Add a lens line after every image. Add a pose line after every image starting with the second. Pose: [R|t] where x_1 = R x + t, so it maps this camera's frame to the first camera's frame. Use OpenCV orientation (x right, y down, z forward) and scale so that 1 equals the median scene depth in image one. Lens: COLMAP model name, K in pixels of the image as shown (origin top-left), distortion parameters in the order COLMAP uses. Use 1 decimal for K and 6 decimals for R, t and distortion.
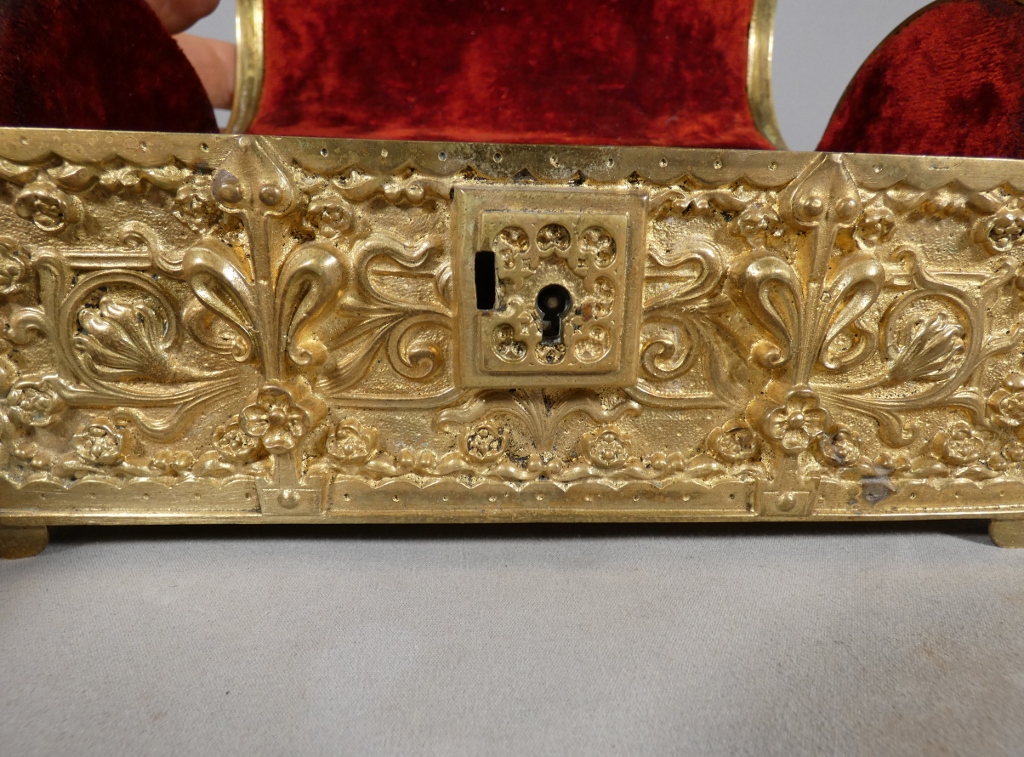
lens RADIAL K [[625.4, 0, 512.0], [0, 625.4, 378.5], [0, 0, 1]] dist [0.009241, -0.003119]
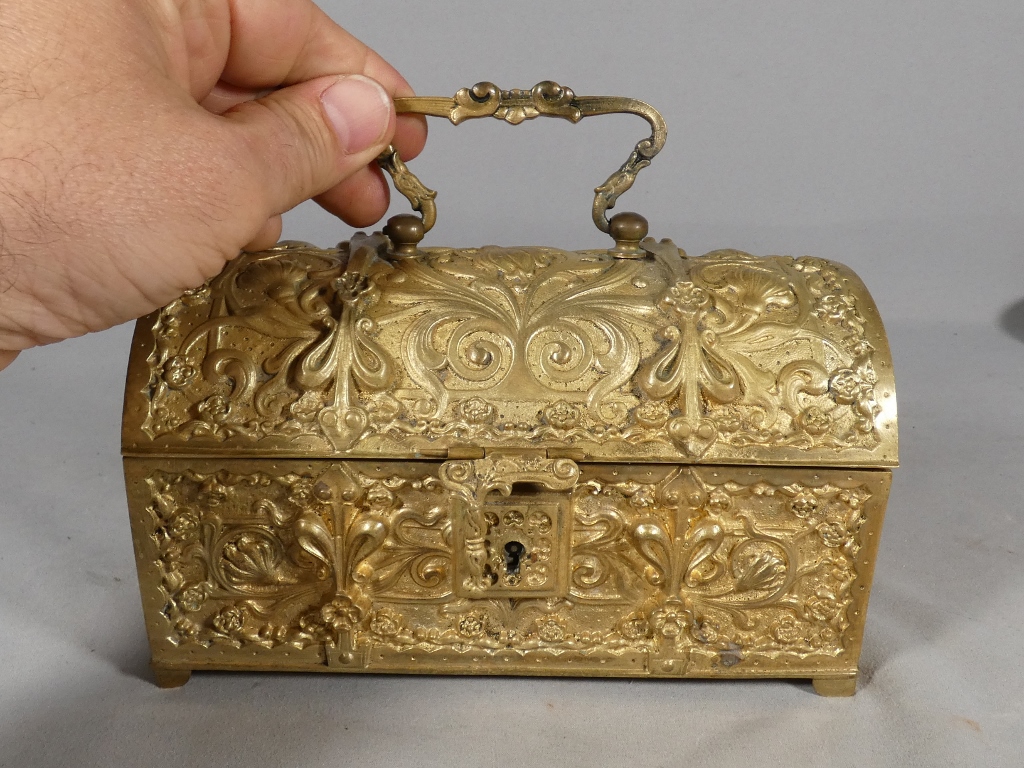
lens RADIAL K [[943.5, 0, 512.0], [0, 943.5, 384.0], [0, 0, 1]] dist [0.011183, 0.003286]
pose [[0.999577, 0.021959, -0.019094, 0.090873], [-0.020709, 0.997777, 0.063339, -0.655357], [0.020443, -0.062916, 0.997809, -1.319735]]
